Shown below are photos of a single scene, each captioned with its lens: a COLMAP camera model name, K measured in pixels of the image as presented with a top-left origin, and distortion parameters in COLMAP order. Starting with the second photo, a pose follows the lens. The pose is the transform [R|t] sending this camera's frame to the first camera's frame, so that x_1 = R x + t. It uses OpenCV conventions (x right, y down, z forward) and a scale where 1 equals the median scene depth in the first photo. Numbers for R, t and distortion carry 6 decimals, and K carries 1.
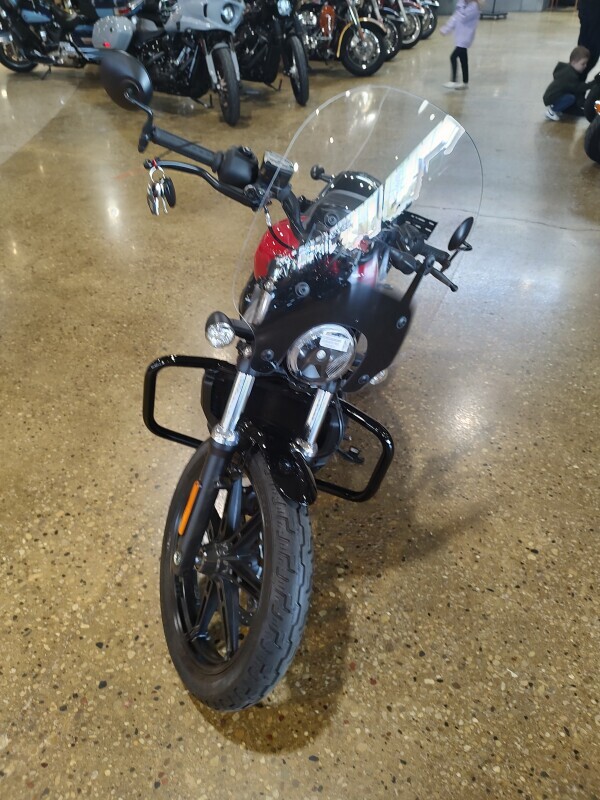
lens RADIAL K [[590.7, 0, 301.8], [0, 590.7, 400.0], [0, 0, 1]] dist [0.010195, -0.002931]
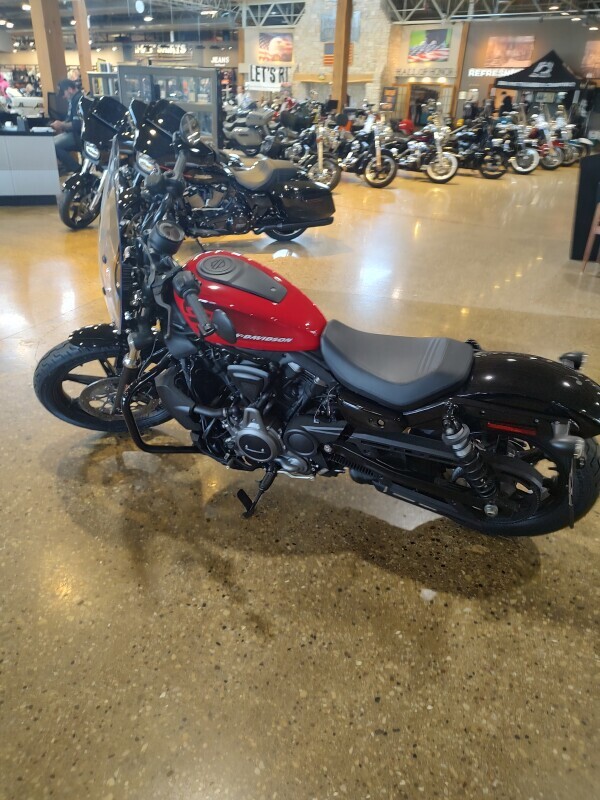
lens RADIAL K [[590.7, 0, 298.2], [0, 590.7, 400.9], [0, 0, 1]] dist [0.010195, -0.002931]
pose [[-0.155406, 0.472591, -0.867471, 1.197959], [-0.633937, 0.625759, 0.454477, -0.746151], [0.757610, 0.620551, 0.202346, 0.986874]]
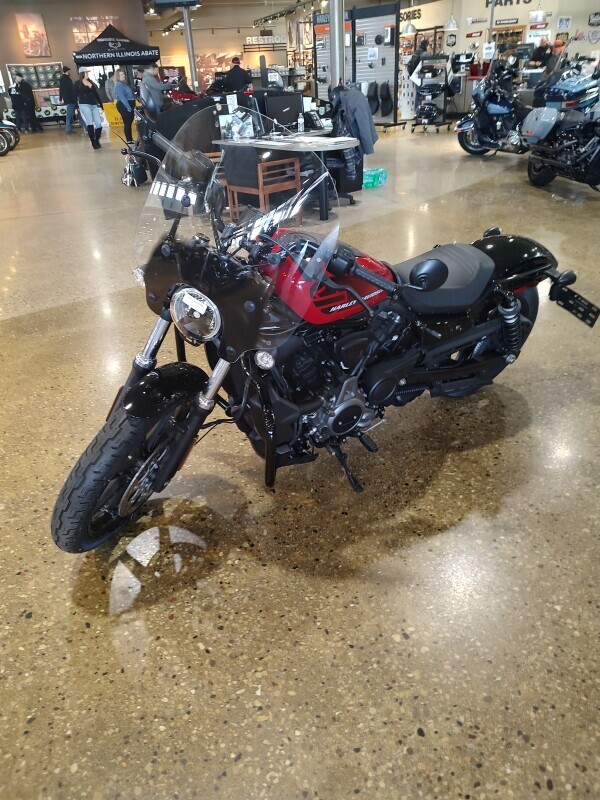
lens RADIAL K [[590.7, 0, 303.9], [0, 590.7, 400.0], [0, 0, 1]] dist [0.010195, -0.002931]
pose [[0.712313, 0.329108, -0.619918, 0.817854], [-0.407709, 0.912968, 0.016209, -0.019796], [0.571299, 0.241200, 0.784500, 0.156450]]
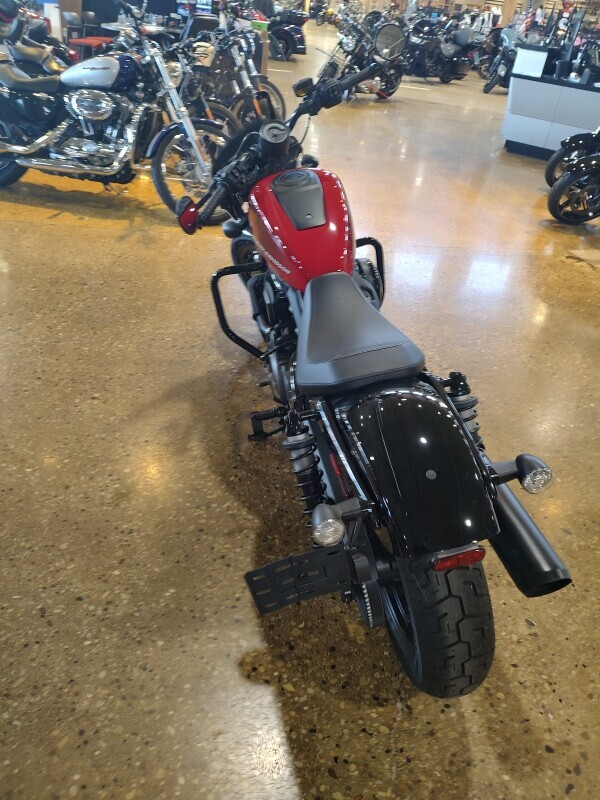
lens RADIAL K [[590.7, 0, 304.7], [0, 590.7, 399.9], [0, 0, 1]] dist [0.010195, -0.002931]
pose [[-0.907029, 0.164468, -0.387620, 0.543361], [-0.329575, 0.295646, 0.896646, -1.180061], [0.262068, 0.941033, -0.213954, 1.593391]]
